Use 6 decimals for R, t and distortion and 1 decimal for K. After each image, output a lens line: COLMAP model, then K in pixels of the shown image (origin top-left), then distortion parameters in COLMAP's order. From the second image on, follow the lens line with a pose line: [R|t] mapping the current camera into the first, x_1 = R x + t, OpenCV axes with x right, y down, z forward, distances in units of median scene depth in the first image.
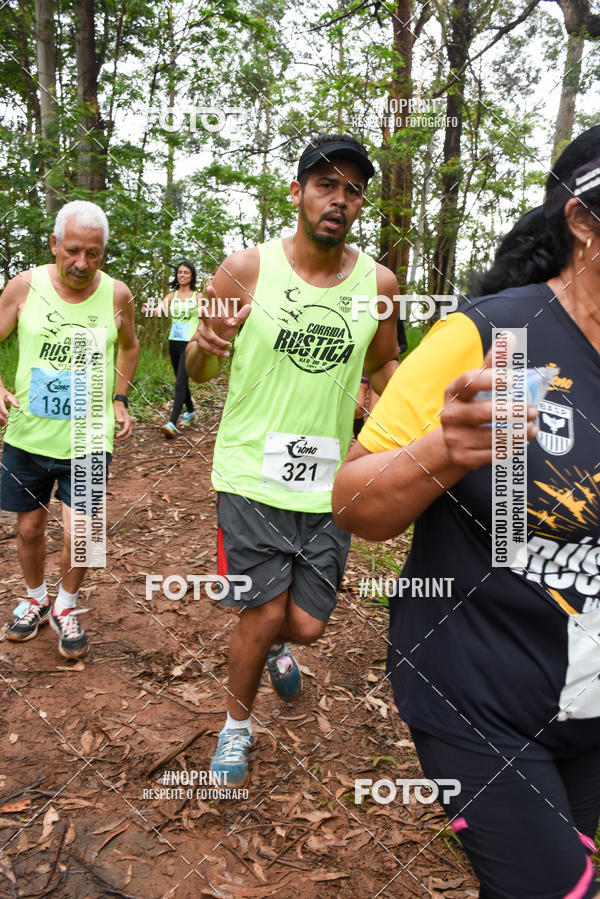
lens RADIAL K [[756.0, 0, 298.5], [0, 756.0, 461.8], [0, 0, 1]] dist [-0.067997, 0.095333]
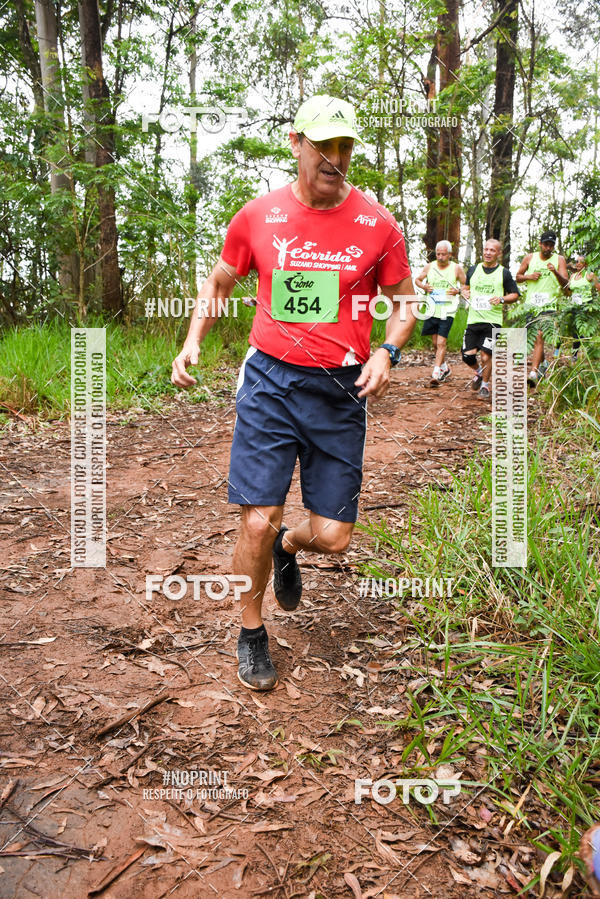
lens RADIAL K [[862.6, 0, 323.6], [0, 862.6, 472.6], [0, 0, 1]] dist [0.021889, 0.000000]
pose [[0.998212, -0.020564, -0.056118, 0.112302], [0.019552, 0.999637, -0.018514, 0.078250], [0.056478, 0.017384, 0.998252, -0.065226]]
